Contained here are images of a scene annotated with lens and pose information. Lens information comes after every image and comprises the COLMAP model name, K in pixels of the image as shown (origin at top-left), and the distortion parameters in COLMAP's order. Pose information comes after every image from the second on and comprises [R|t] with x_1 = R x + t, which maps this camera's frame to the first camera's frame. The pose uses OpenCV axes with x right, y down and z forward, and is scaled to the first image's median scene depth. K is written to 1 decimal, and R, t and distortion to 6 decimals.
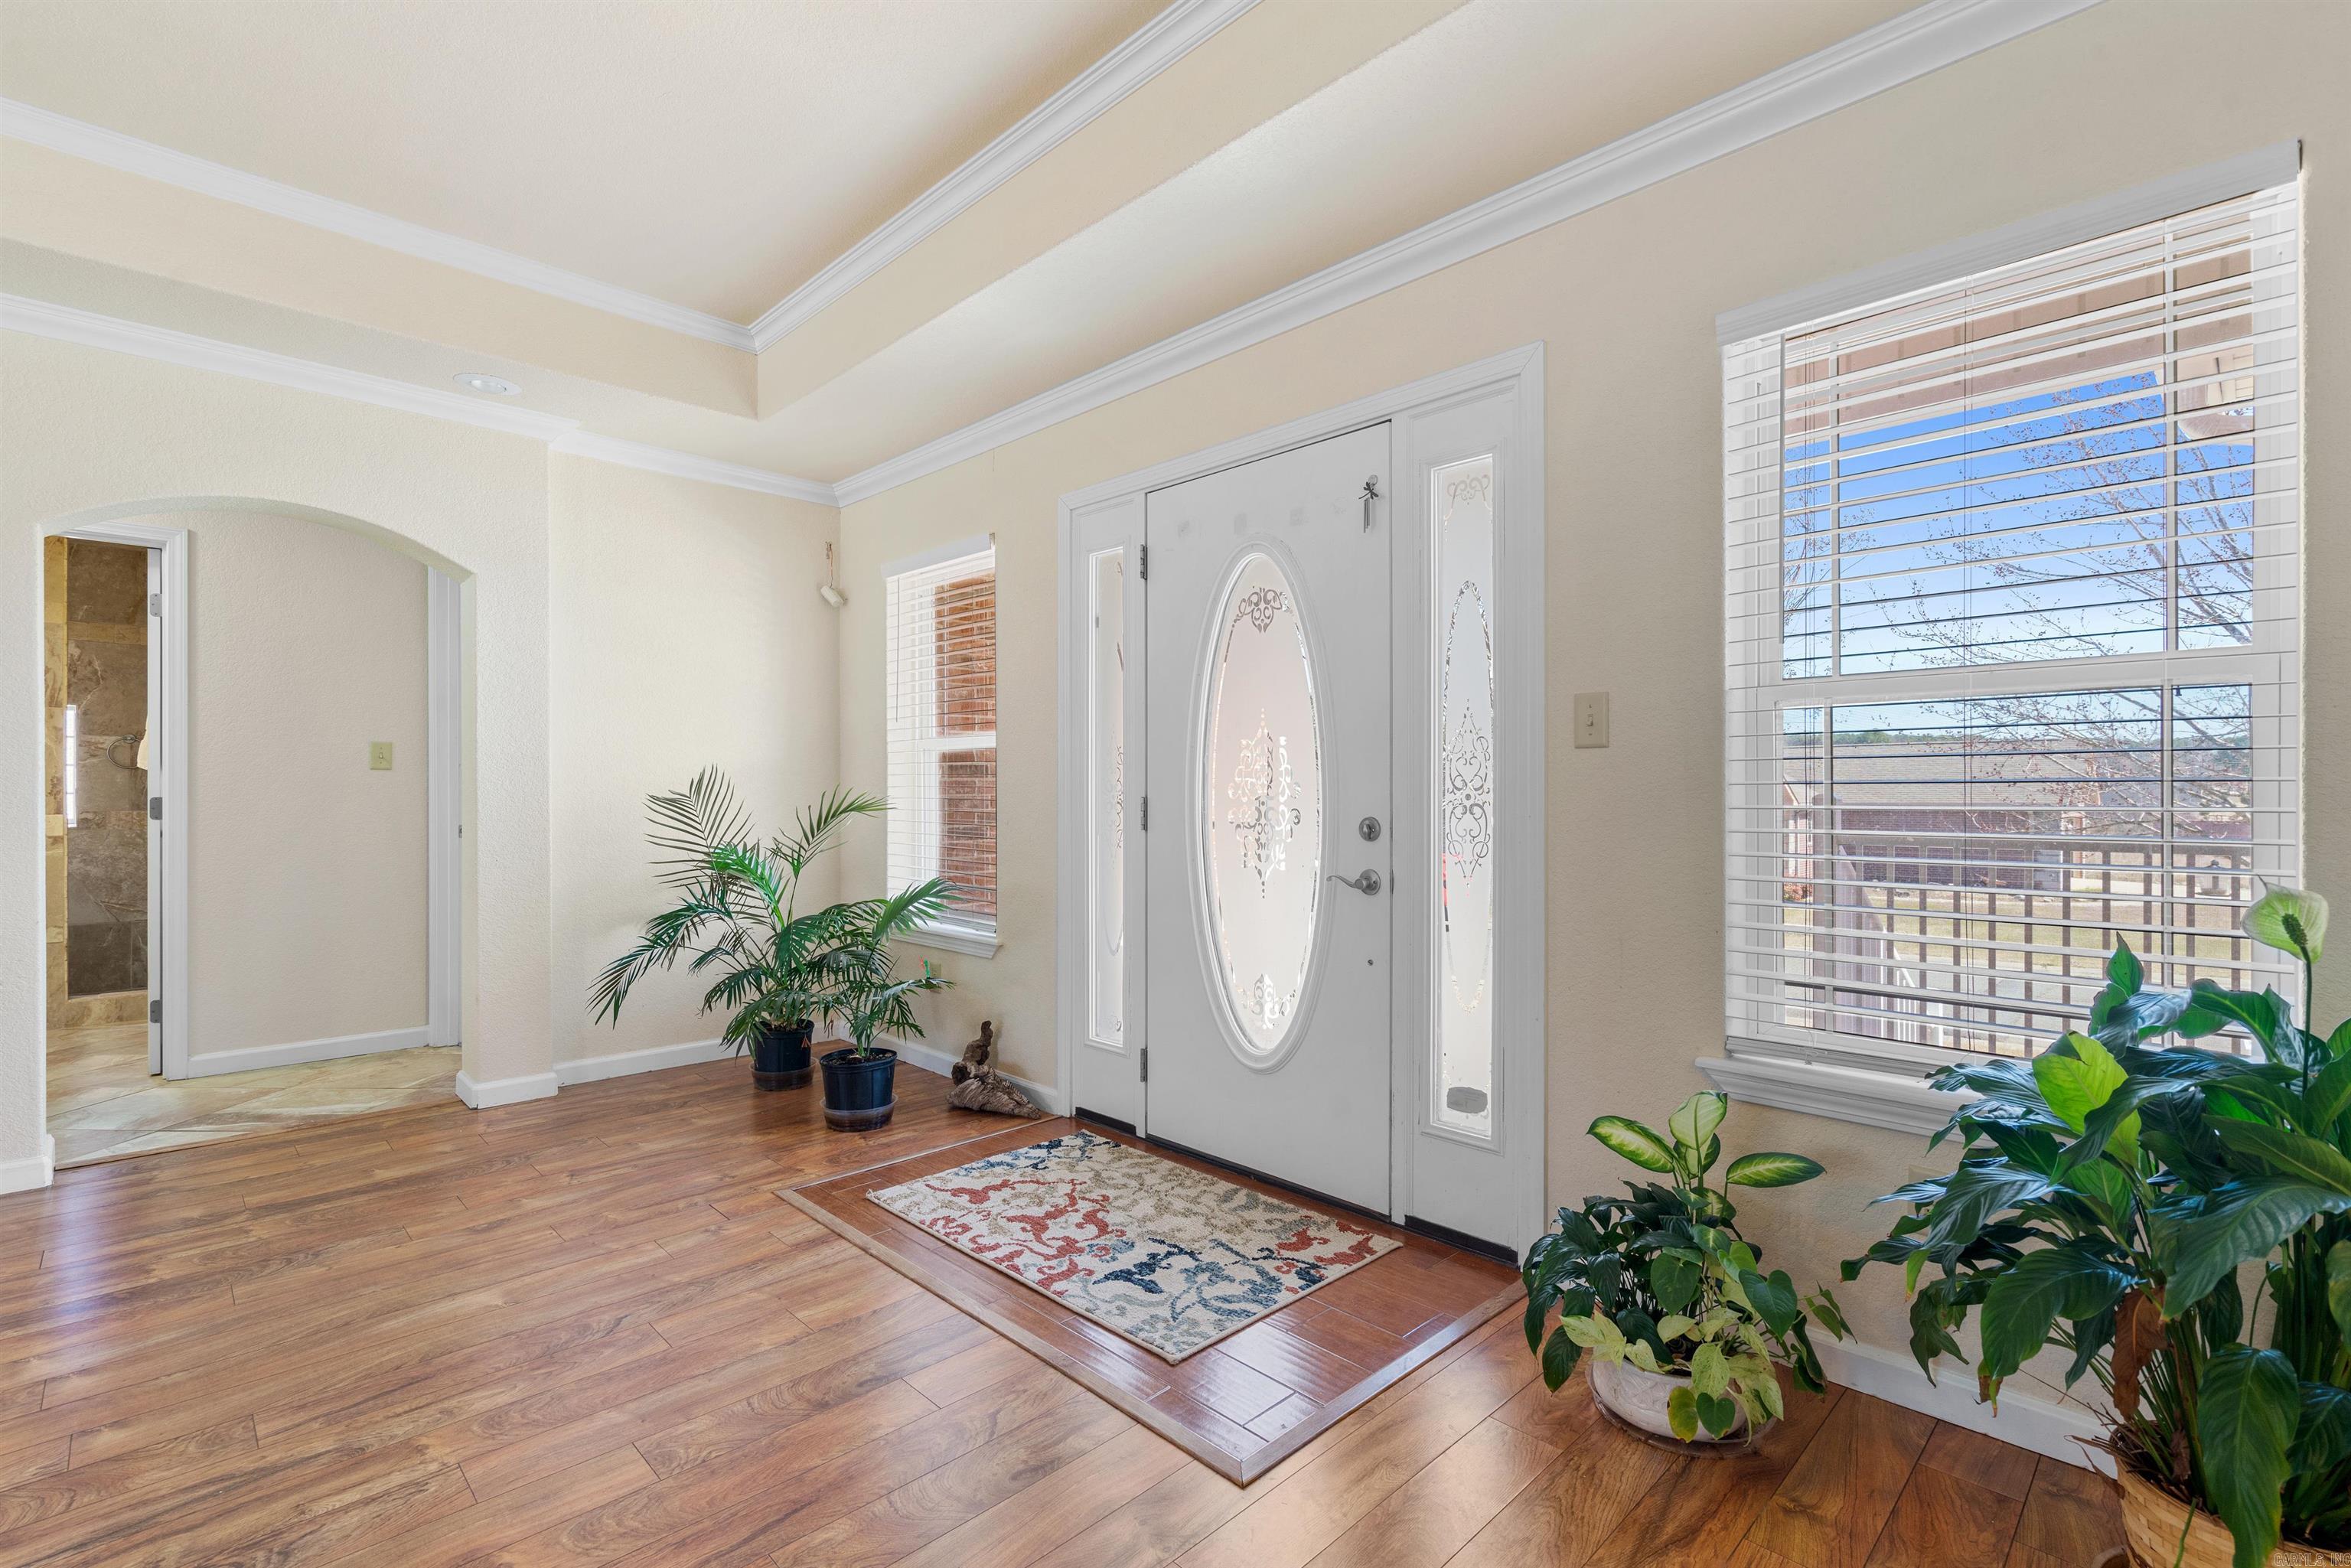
lens RADIAL K [[1053.4, 0, 1162.6], [0, 1053.4, 793.2], [0, 0, 1]] dist [-0.001228, 0.000052]
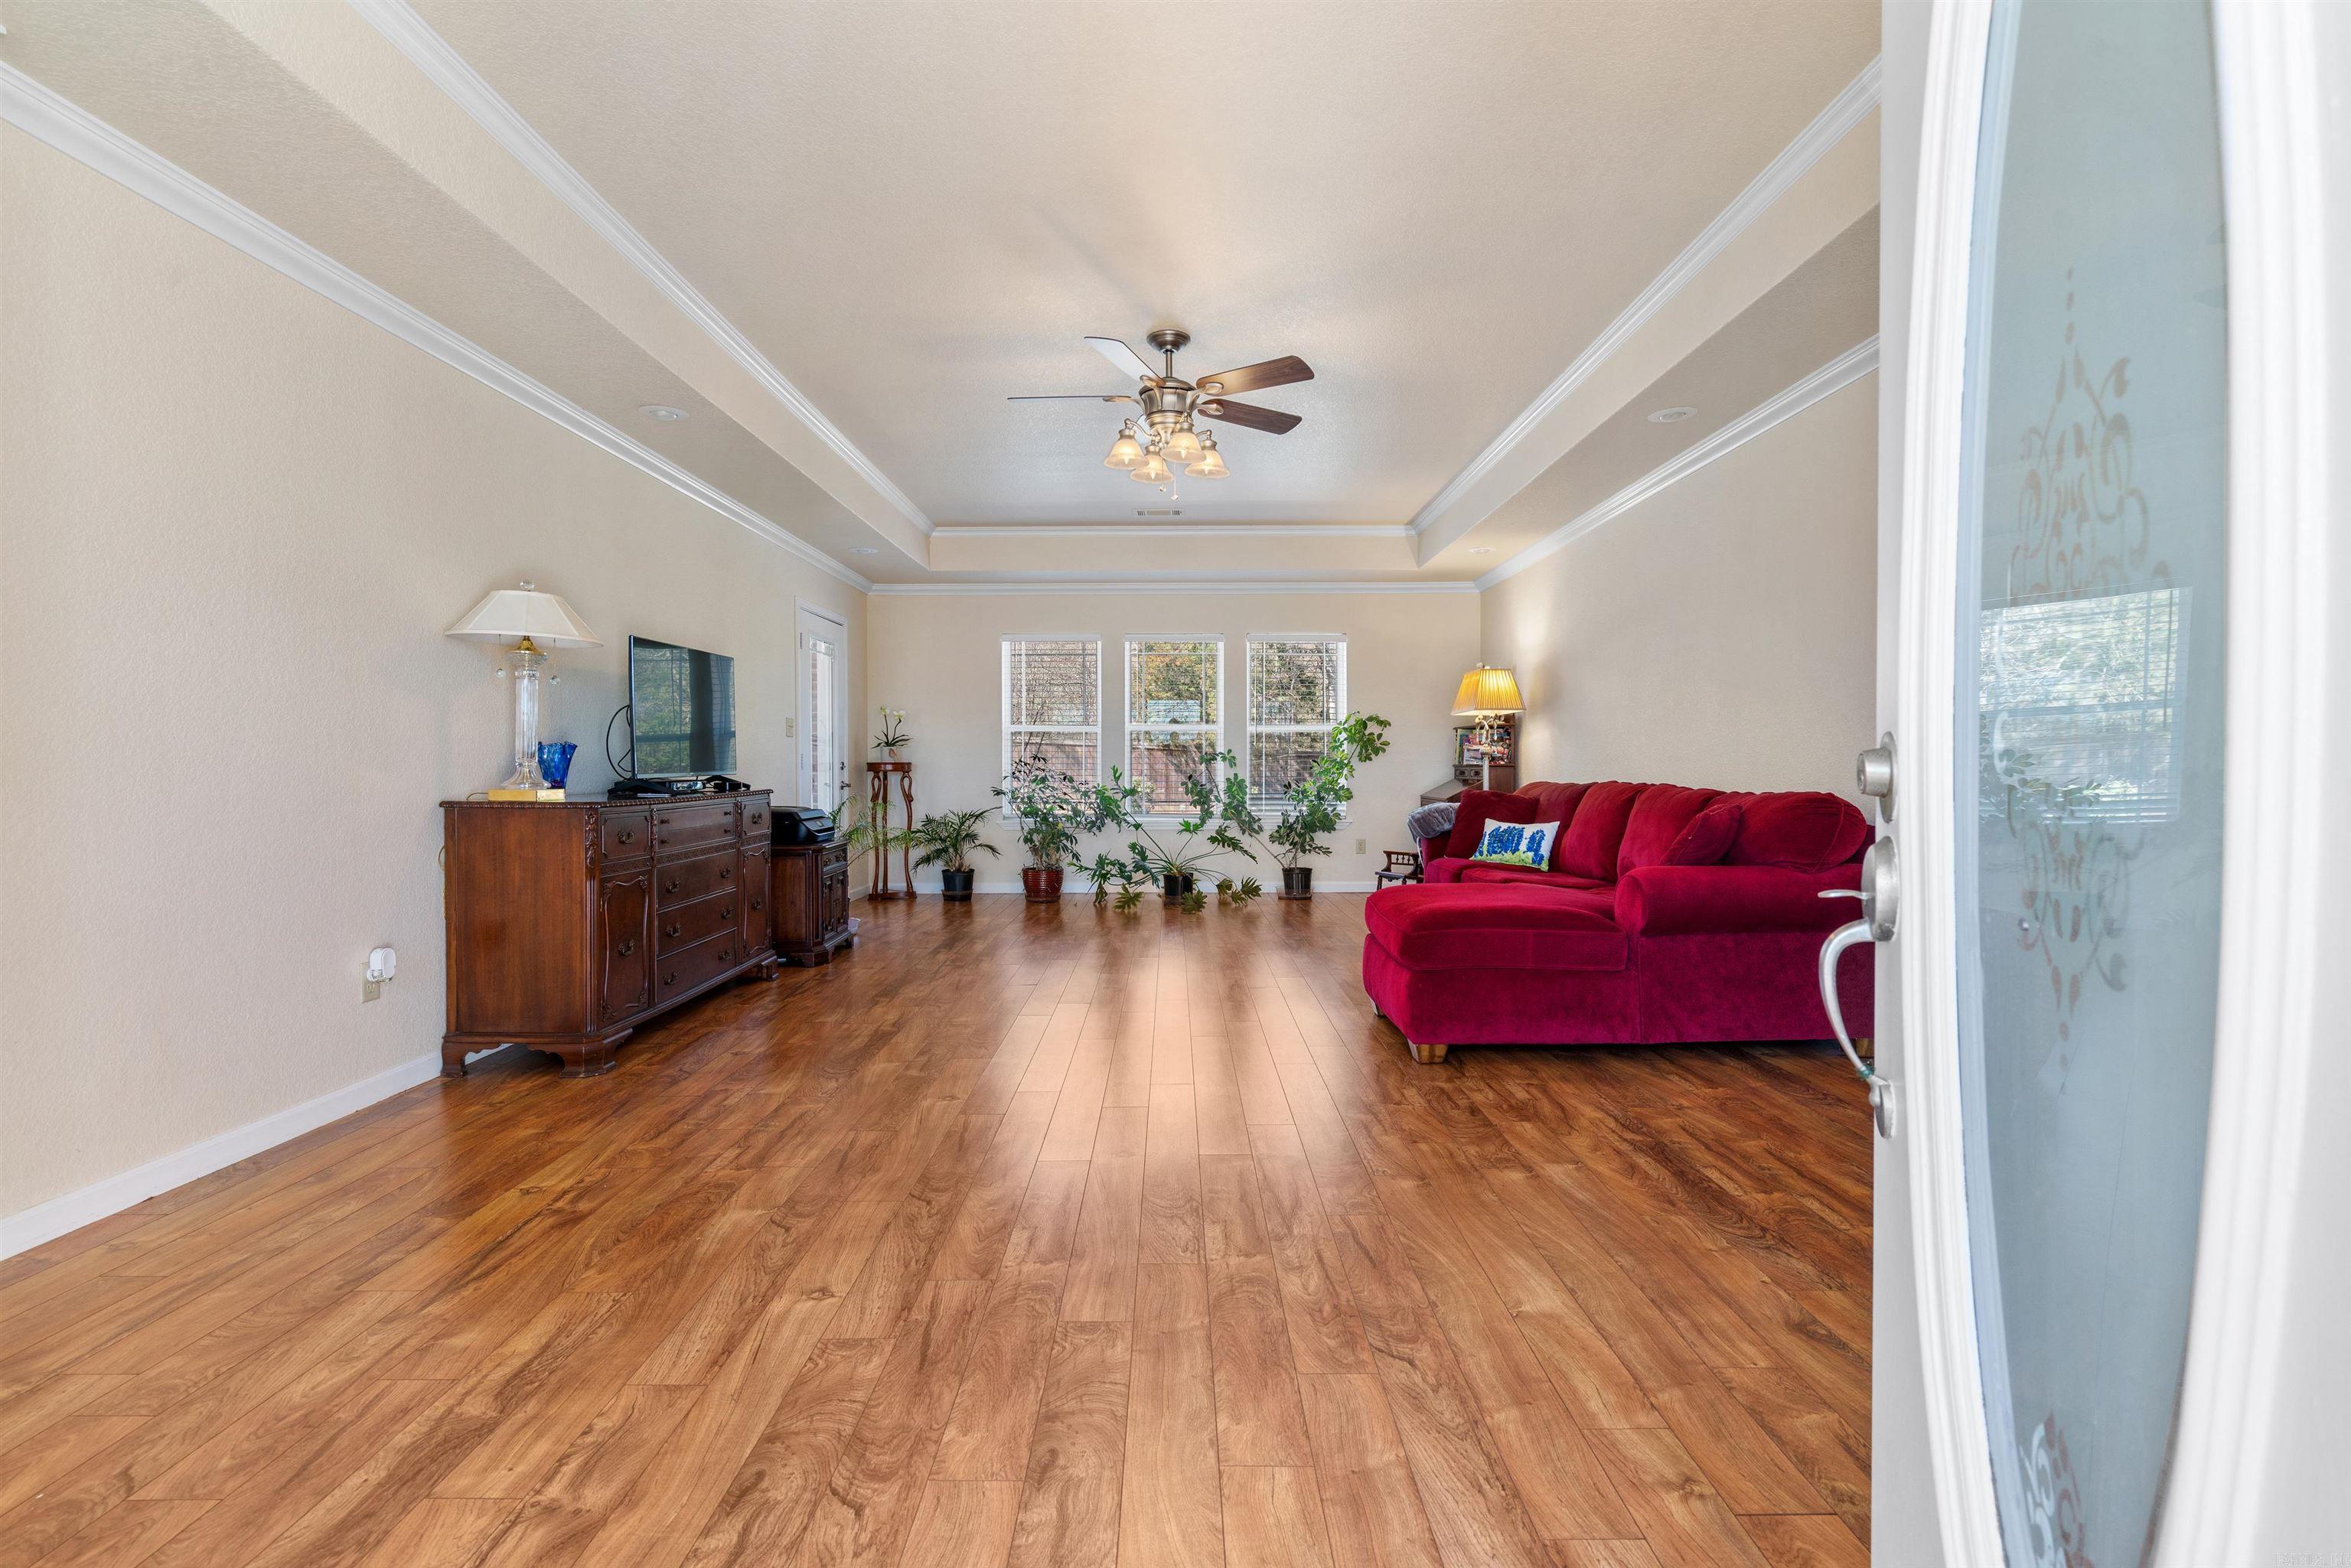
lens RADIAL K [[1069.8, 0, 1173.3], [0, 1069.8, 769.5], [0, 0, 1]] dist [-0.004000, 0.000170]
pose [[-0.696298, 0.007816, -0.717710, 0.163491], [0.003799, 0.999967, 0.007205, 0.030411], [0.717743, 0.002290, -0.696305, 1.188954]]
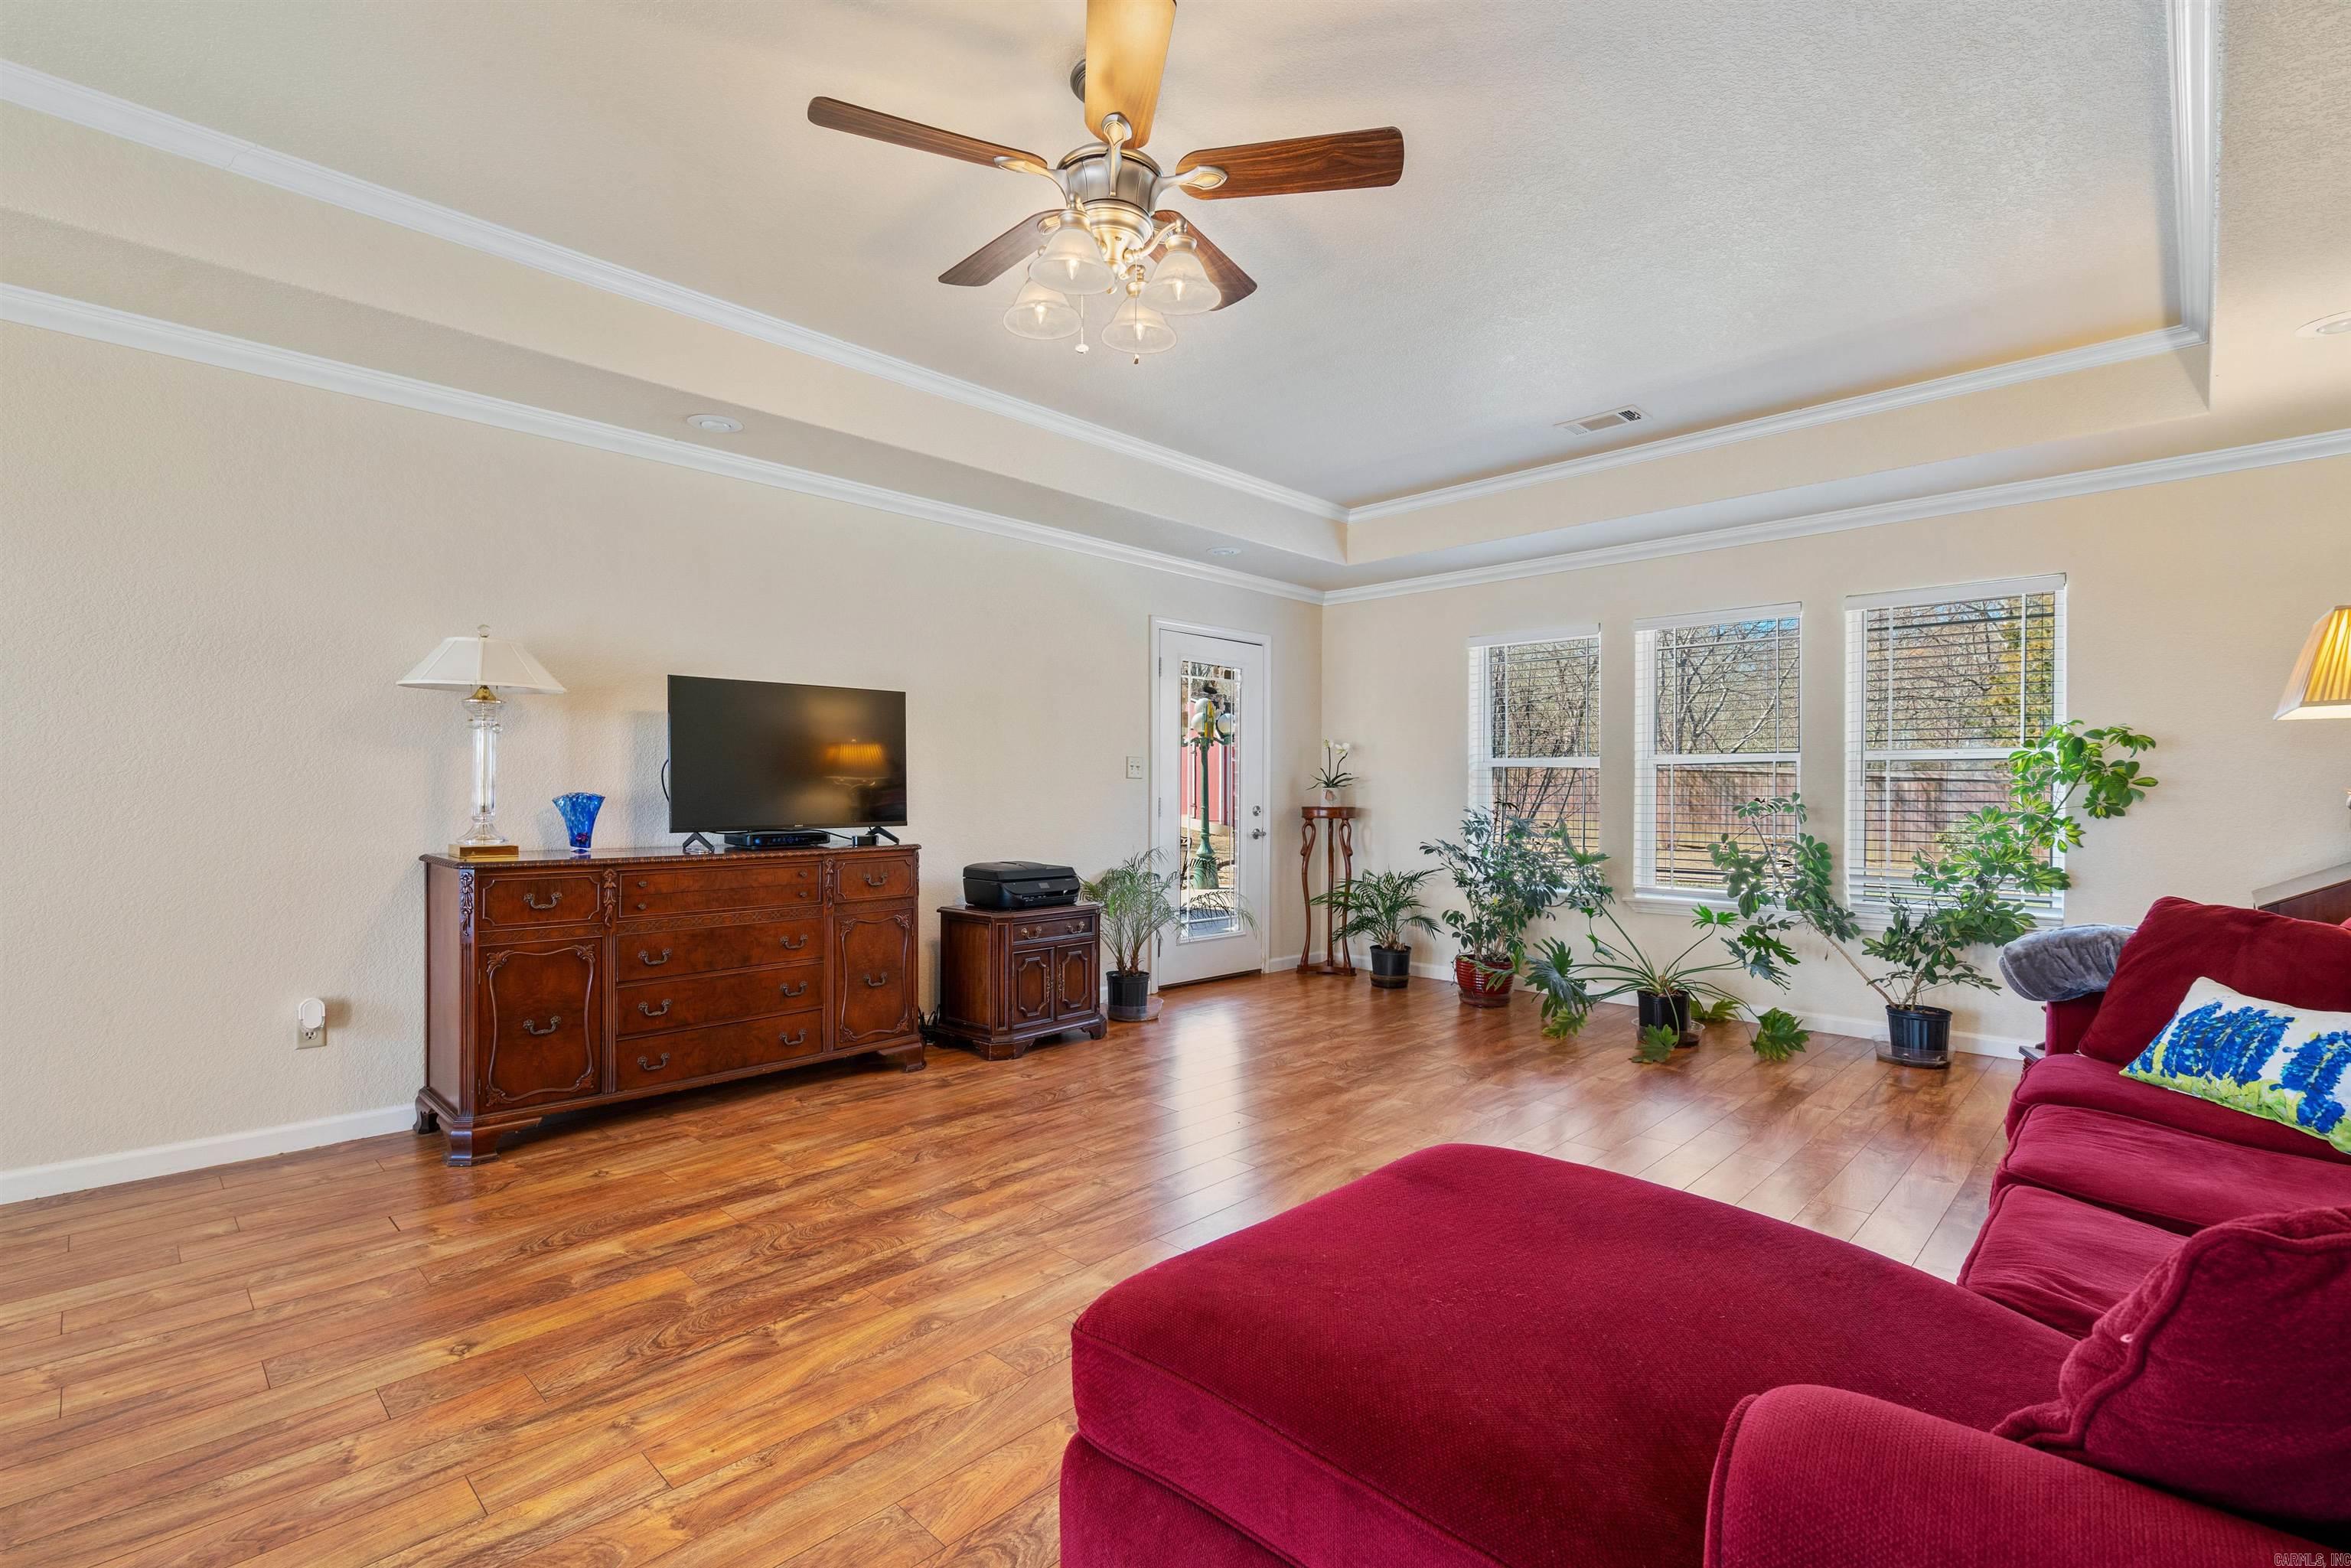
lens RADIAL K [[1064.6, 0, 1166.0], [0, 1064.6, 792.6], [0, 0, 1]] dist [-0.002325, 0.001711]
pose [[-0.999694, -0.001386, -0.024710, -1.033038], [-0.001359, 0.999998, -0.001106, -0.000707], [0.024711, -0.001072, -0.999694, 0.965552]]
